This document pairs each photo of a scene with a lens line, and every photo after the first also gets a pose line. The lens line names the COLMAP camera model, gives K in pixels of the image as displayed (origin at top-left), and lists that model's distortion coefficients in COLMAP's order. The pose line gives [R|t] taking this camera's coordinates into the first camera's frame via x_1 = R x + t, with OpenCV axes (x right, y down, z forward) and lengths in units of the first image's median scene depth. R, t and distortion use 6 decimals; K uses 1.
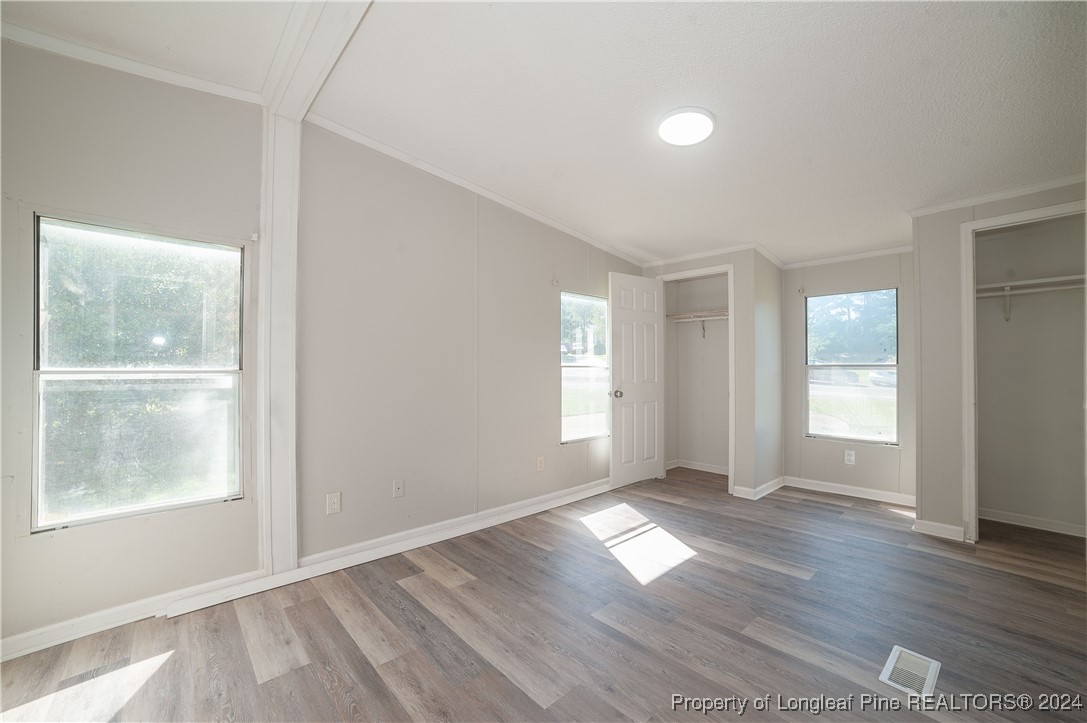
lens RADIAL K [[436.7, 0, 543.5], [0, 436.7, 361.5], [0, 0, 1]] dist [-0.098159, 0.041912]
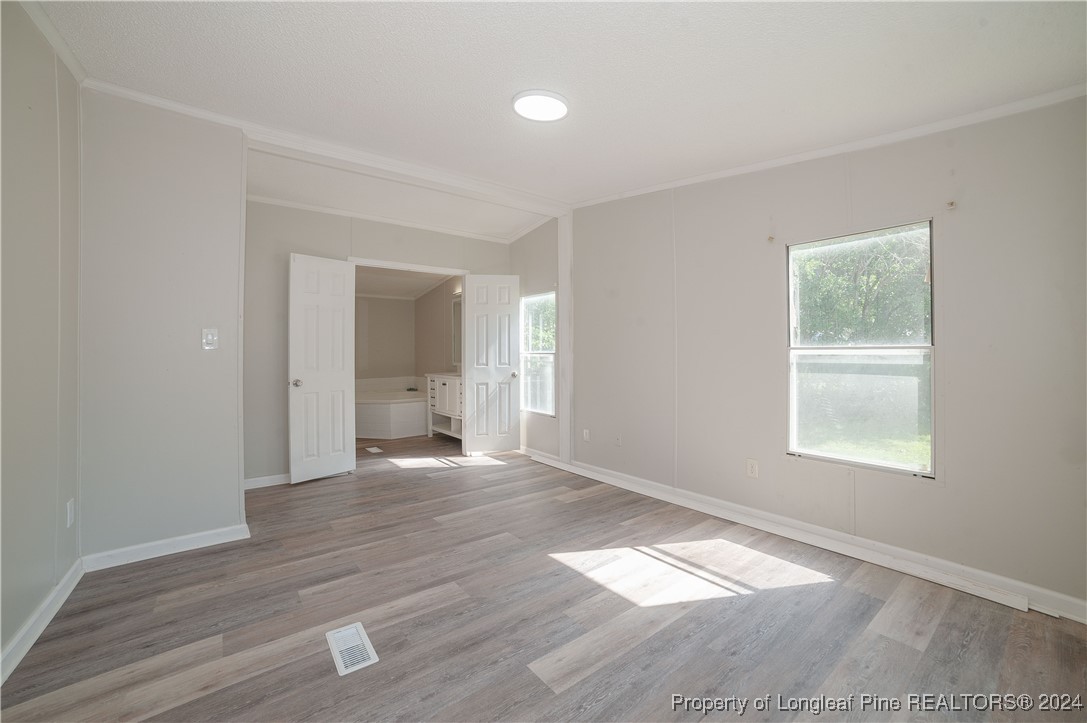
lens RADIAL K [[436.7, 0, 543.5], [0, 436.7, 361.5], [0, 0, 1]] dist [-0.098159, 0.041912]
pose [[-0.071392, 0.021925, -0.997207, 1.029160], [0.016038, 0.999654, 0.020831, 0.017480], [0.997319, -0.014506, -0.071719, 0.858710]]
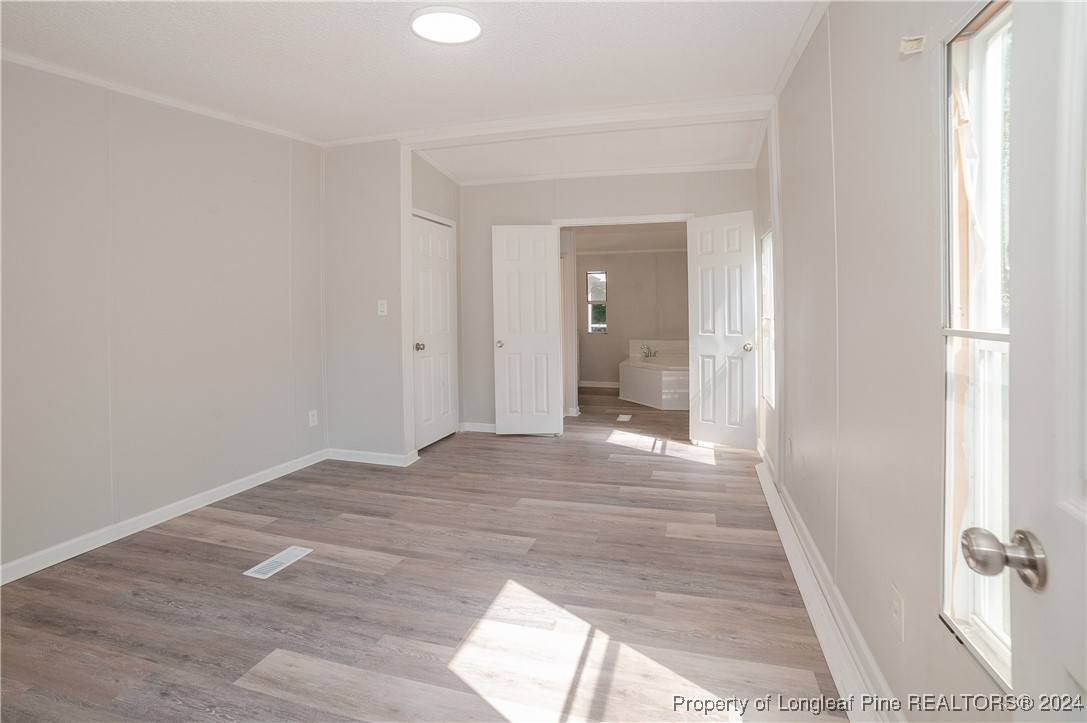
lens RADIAL K [[483.7, 0, 572.8], [0, 483.7, 317.4], [0, 0, 1]] dist [-0.076073, 0.019961]
pose [[-0.828371, 0.014762, -0.559985, 0.512444], [0.013573, 0.999888, 0.006281, 0.002965], [0.560015, -0.002397, -0.828479, 1.477969]]
